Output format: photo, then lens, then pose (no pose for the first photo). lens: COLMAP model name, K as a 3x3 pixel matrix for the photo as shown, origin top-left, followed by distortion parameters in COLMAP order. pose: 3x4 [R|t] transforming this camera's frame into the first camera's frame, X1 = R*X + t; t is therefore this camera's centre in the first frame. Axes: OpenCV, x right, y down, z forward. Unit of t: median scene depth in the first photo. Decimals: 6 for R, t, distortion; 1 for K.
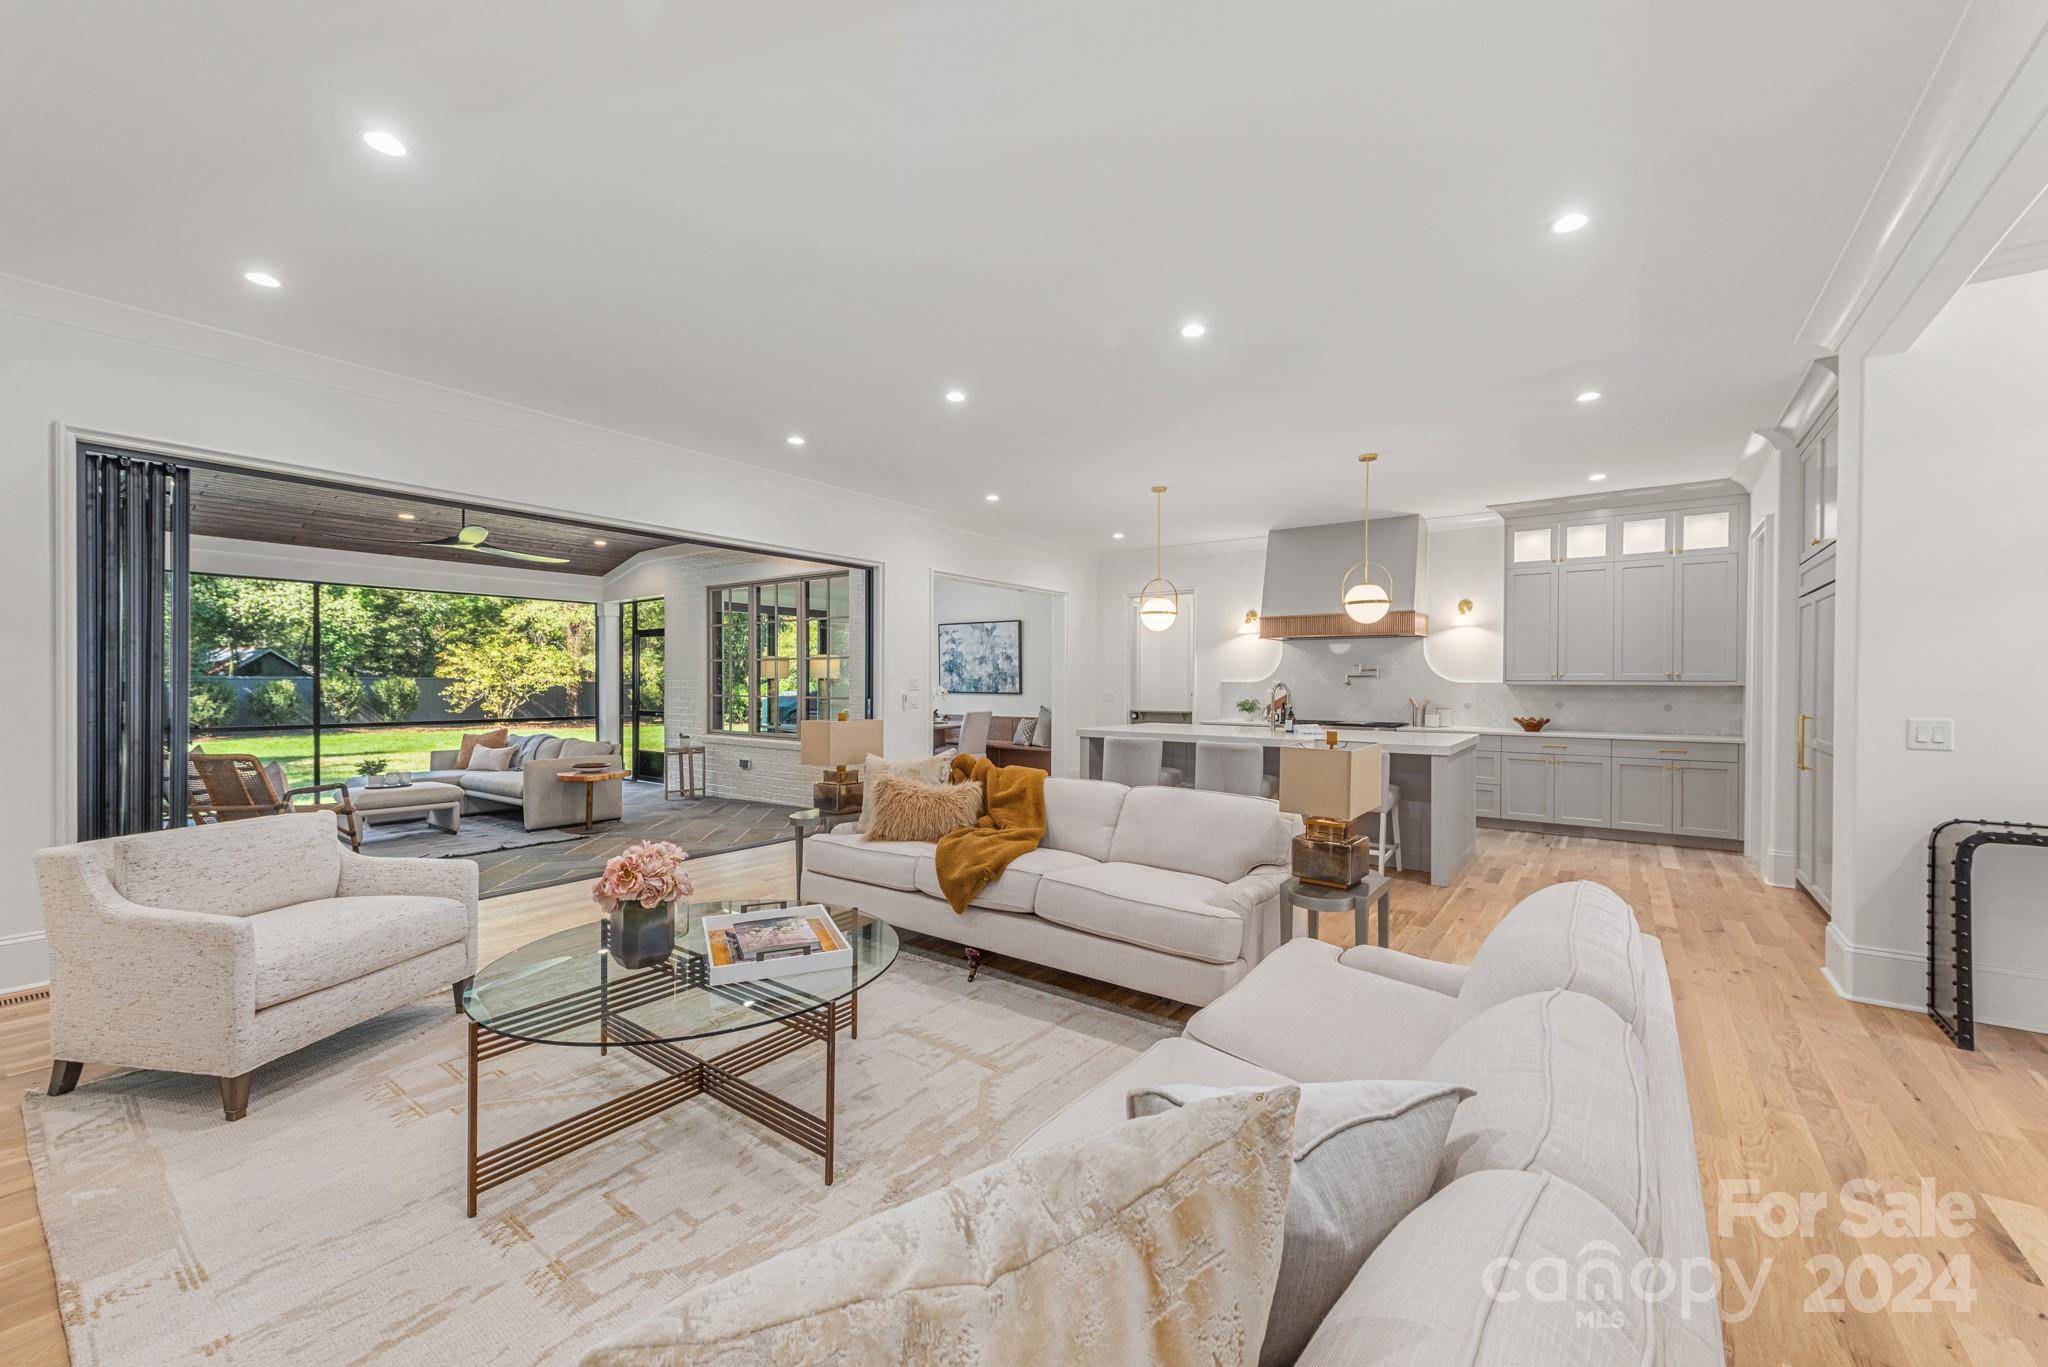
lens RADIAL K [[799.0, 0, 1027.4], [0, 799.0, 679.9], [0, 0, 1]] dist [0.007461, -0.001665]
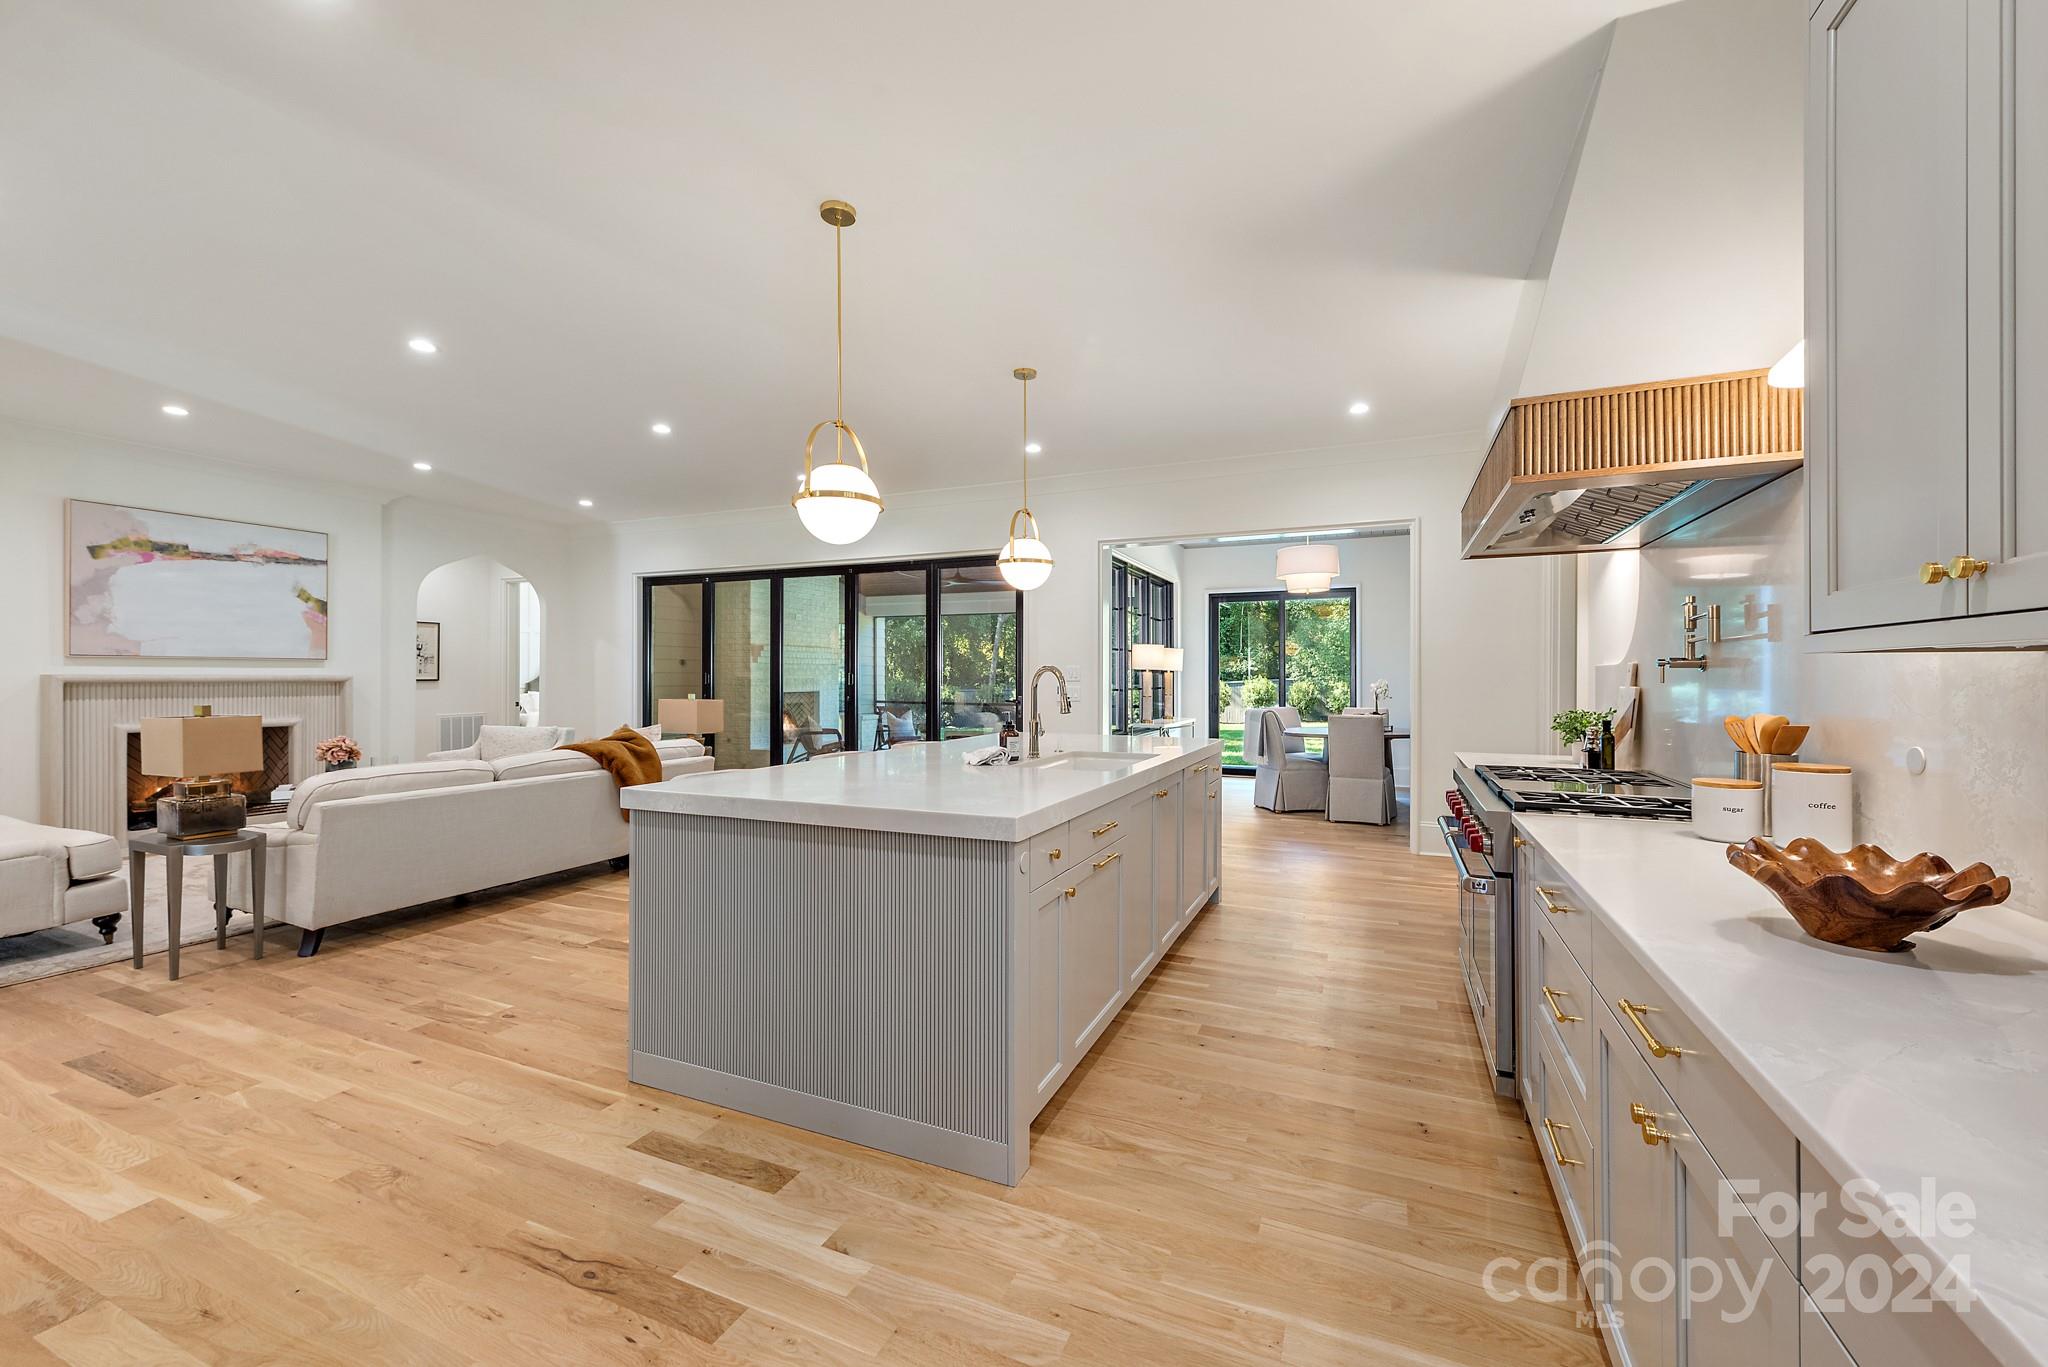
lens RADIAL K [[799.0, 0, 1036.3], [0, 799.0, 675.6], [0, 0, 1]] dist [0.007461, -0.001665]
pose [[0.223671, -0.006504, -0.974643, 0.685367], [0.001071, 0.999979, -0.006428, 0.010760], [0.974664, 0.000394, 0.223673, 0.736378]]
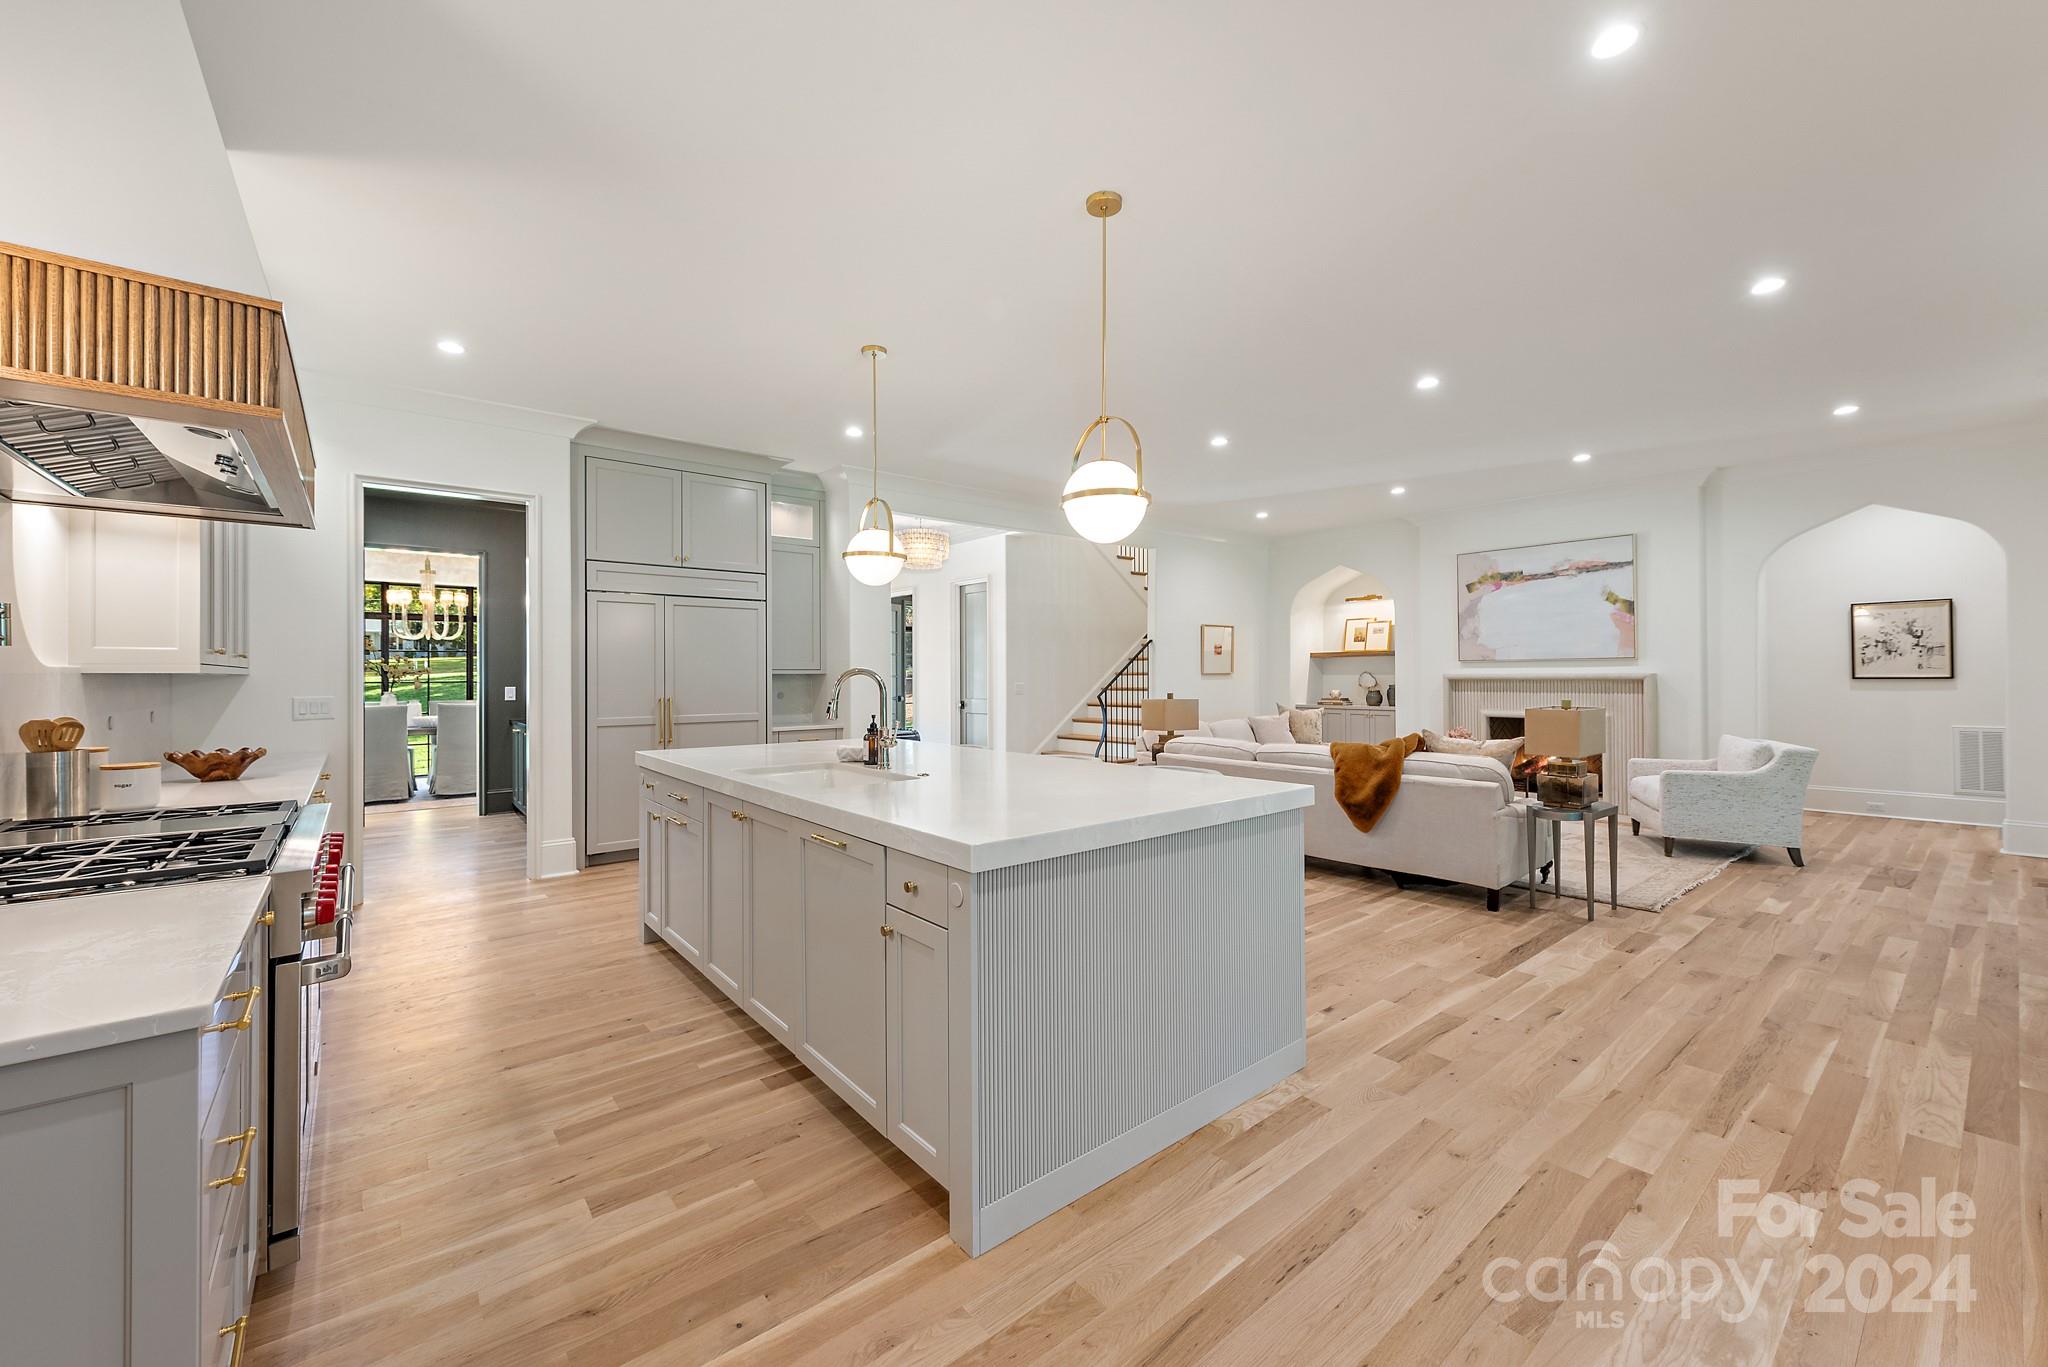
lens RADIAL K [[799.0, 0, 1032.7], [0, 799.0, 671.1], [0, 0, 1]] dist [0.007461, -0.001665]
pose [[-0.971346, 0.002273, 0.237658, 0.090728], [0.000735, 0.999978, -0.006560, 0.006857], [-0.237668, -0.006198, -0.971327, 1.204439]]
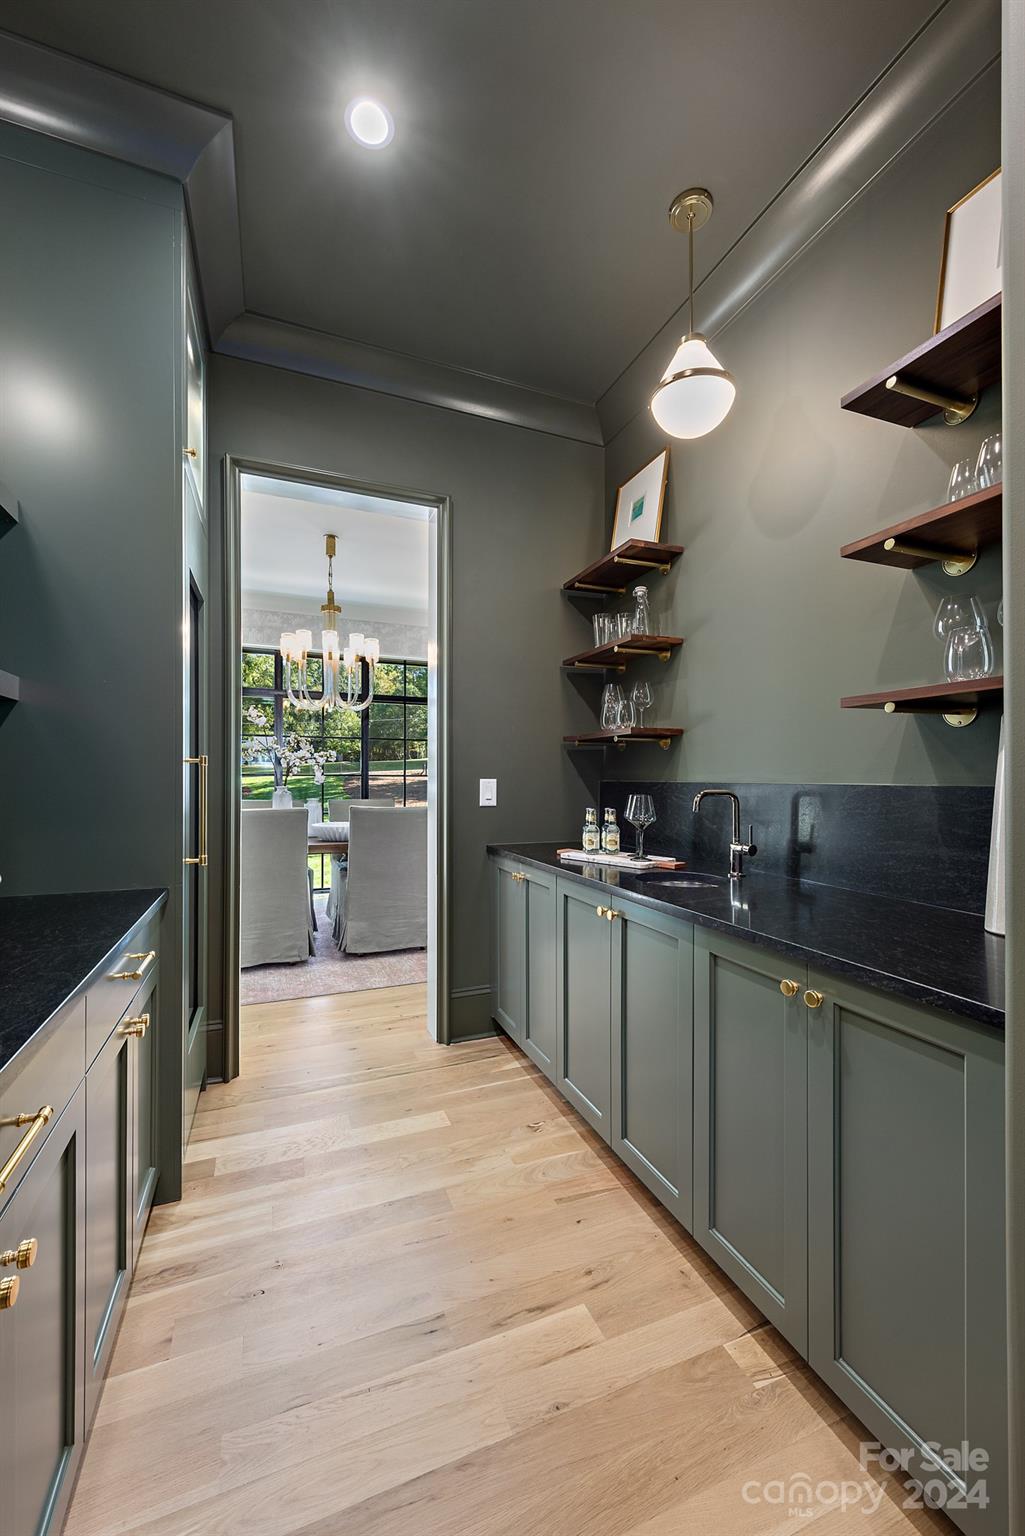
lens RADIAL K [[599.2, 0, 511.3], [0, 599.2, 777.7], [0, 0, 1]] dist [0.007461, -0.001665]
pose [[-0.847531, -0.001146, 0.530744, 0.771904], [-0.007473, 0.999924, -0.009776, 0.026578], [-0.530693, -0.012252, -0.847476, 0.676930]]
